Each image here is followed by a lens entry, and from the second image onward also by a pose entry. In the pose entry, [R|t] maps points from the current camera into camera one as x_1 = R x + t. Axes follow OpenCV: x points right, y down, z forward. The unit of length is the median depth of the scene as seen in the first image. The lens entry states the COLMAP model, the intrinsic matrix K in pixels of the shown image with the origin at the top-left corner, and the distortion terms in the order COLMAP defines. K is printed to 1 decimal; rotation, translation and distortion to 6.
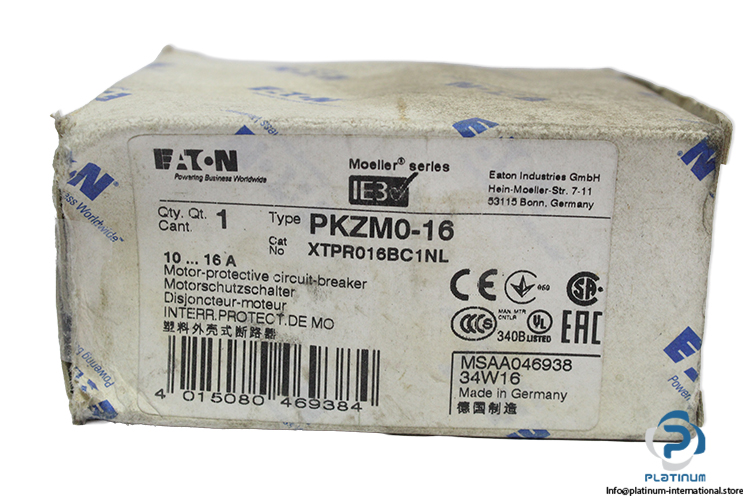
lens RADIAL K [[1253.4, 0, 375.8], [0, 1253.4, 249.5], [0, 0, 1]] dist [-0.005491, 0.000000]
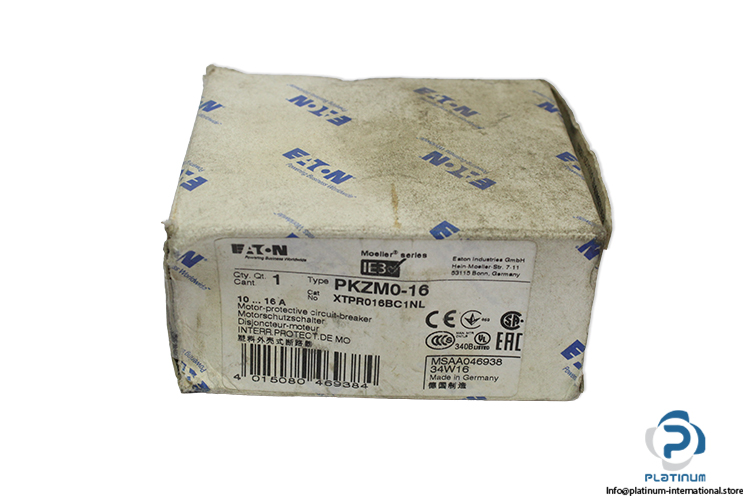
lens RADIAL K [[1195.8, 0, 374.5], [0, 1195.8, 250.8], [0, 0, 1]] dist [0.012811, 0.000000]
pose [[0.999196, -0.010483, 0.038701, -0.059812], [-0.002930, 0.943543, 0.331238, -0.538814], [-0.039989, -0.331085, 0.942753, -0.360258]]
